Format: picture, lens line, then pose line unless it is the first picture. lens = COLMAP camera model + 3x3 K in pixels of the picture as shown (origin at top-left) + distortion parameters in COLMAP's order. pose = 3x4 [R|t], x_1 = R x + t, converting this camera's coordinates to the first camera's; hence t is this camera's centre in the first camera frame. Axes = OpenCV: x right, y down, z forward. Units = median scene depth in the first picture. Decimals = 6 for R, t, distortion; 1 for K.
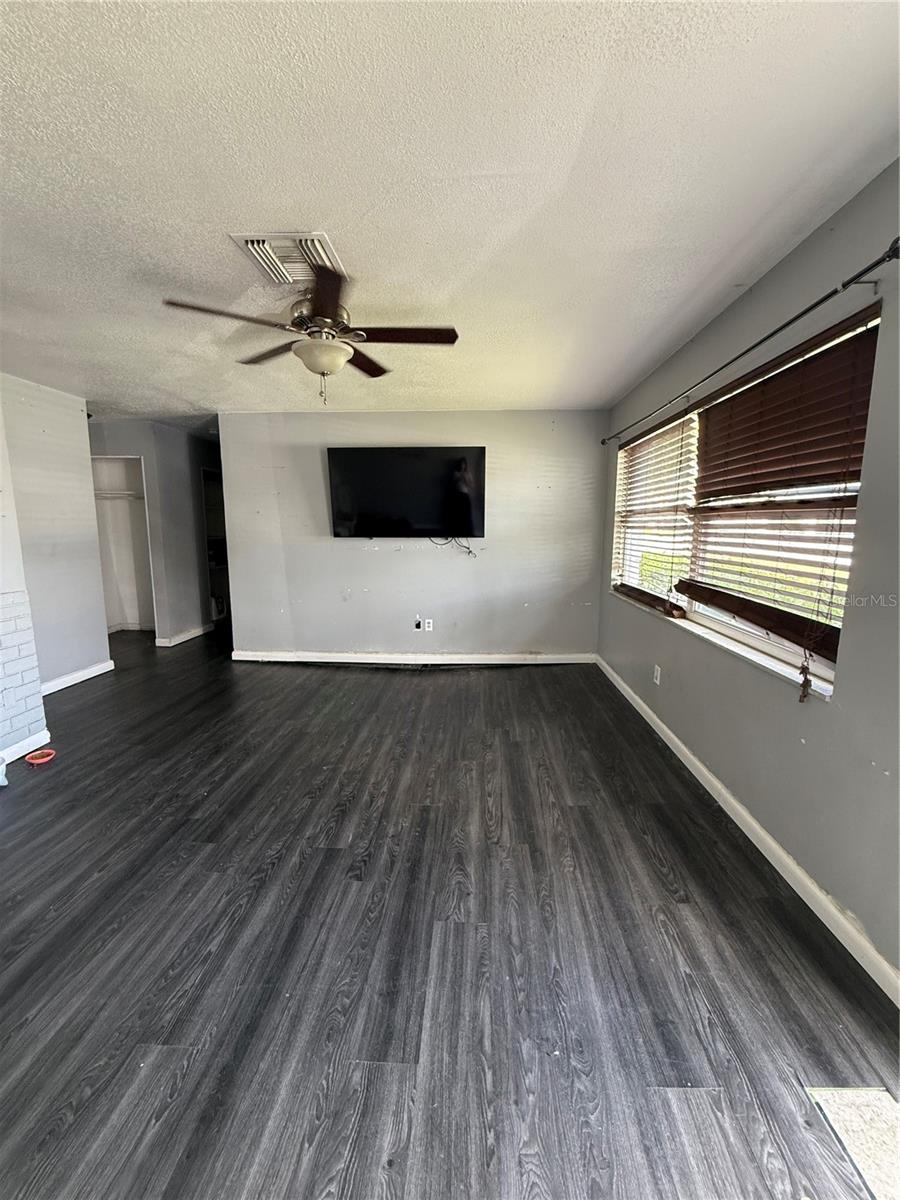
lens RADIAL K [[478.1, 0, 451.8], [0, 478.1, 595.0], [0, 0, 1]] dist [0.000250, -0.000193]
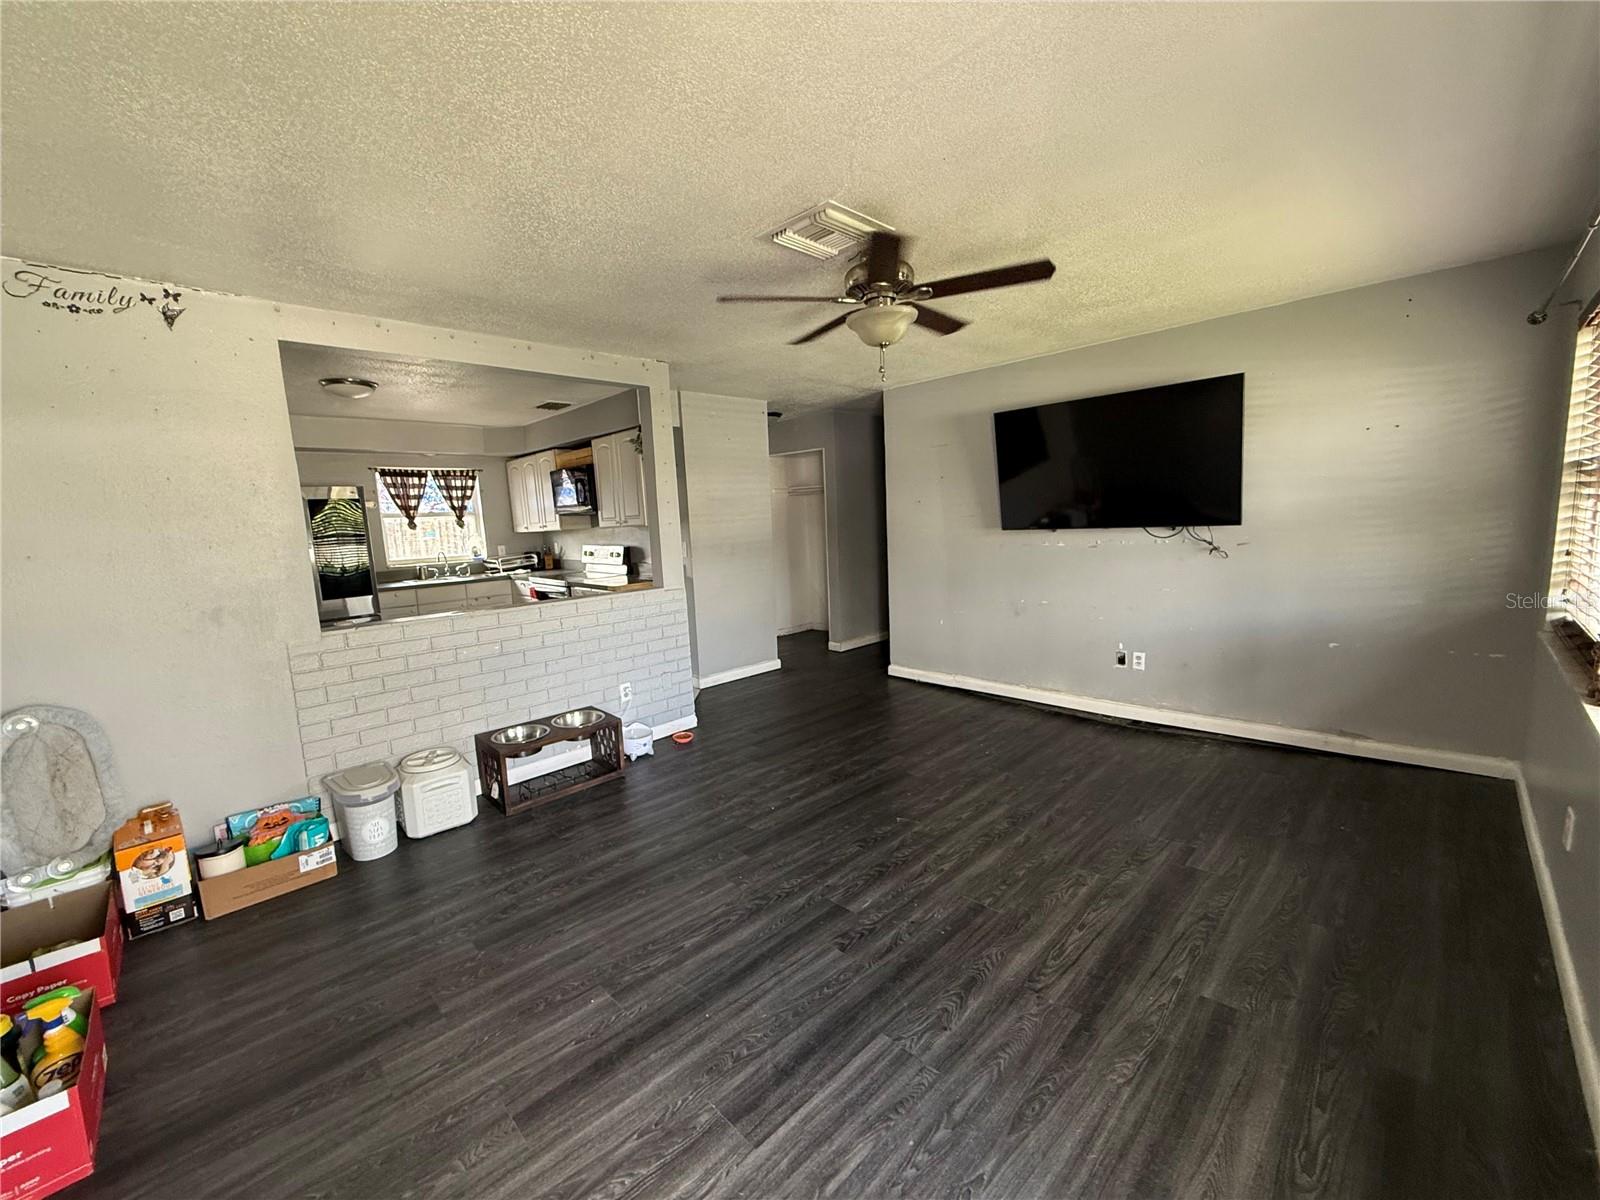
lens RADIAL K [[637.4, 0, 797.8], [0, 637.4, 598.1], [0, 0, 1]] dist [0.000250, -0.000193]
pose [[0.736084, 0.049515, -0.675077, 0.414989], [-0.048106, 0.998626, 0.020793, -0.040116], [0.675178, 0.017170, 0.737455, 0.090123]]
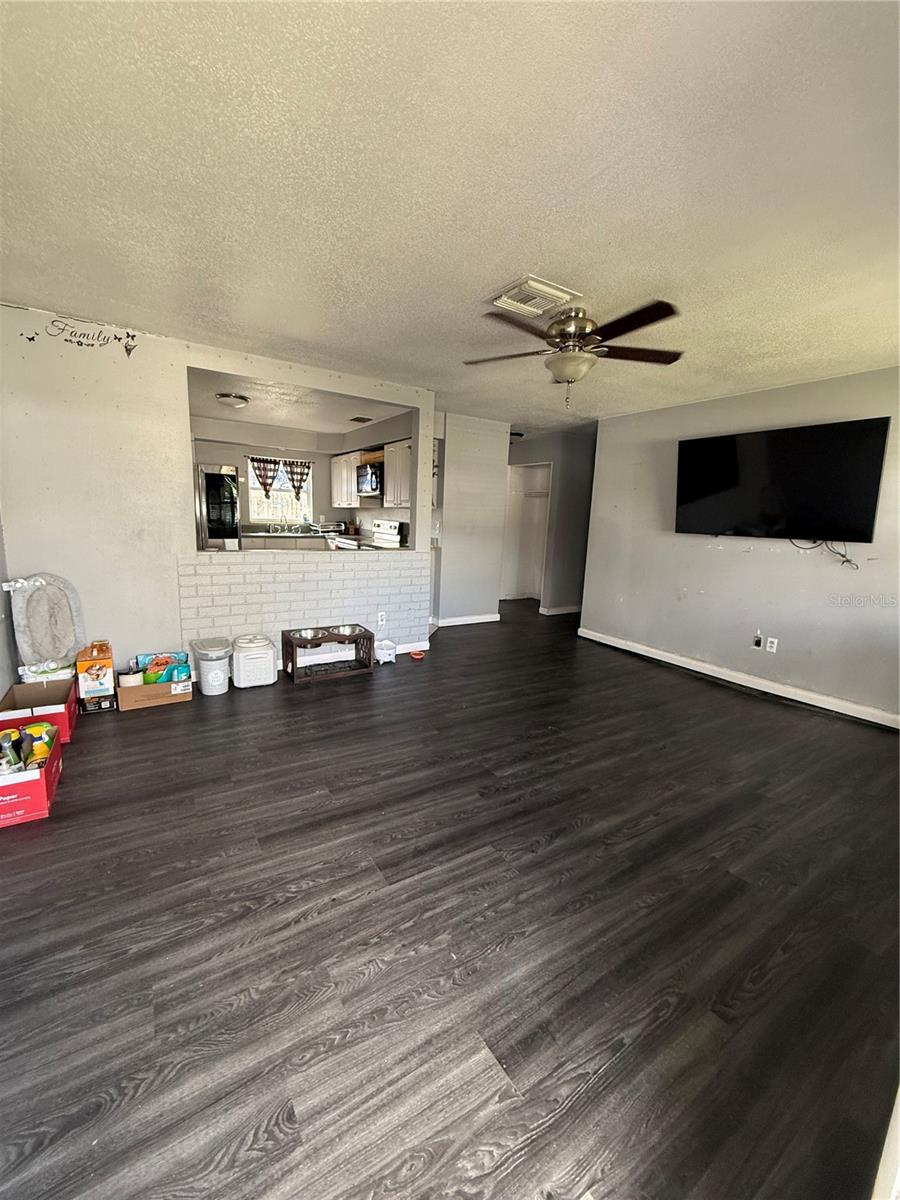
lens RADIAL K [[478.1, 0, 451.5], [0, 478.1, 596.1], [0, 0, 1]] dist [0.000250, -0.000193]
pose [[0.585477, 0.154270, -0.795875, 0.584295], [-0.151313, 0.985270, 0.079669, -0.005102], [0.796442, 0.073782, 0.600196, 0.128986]]
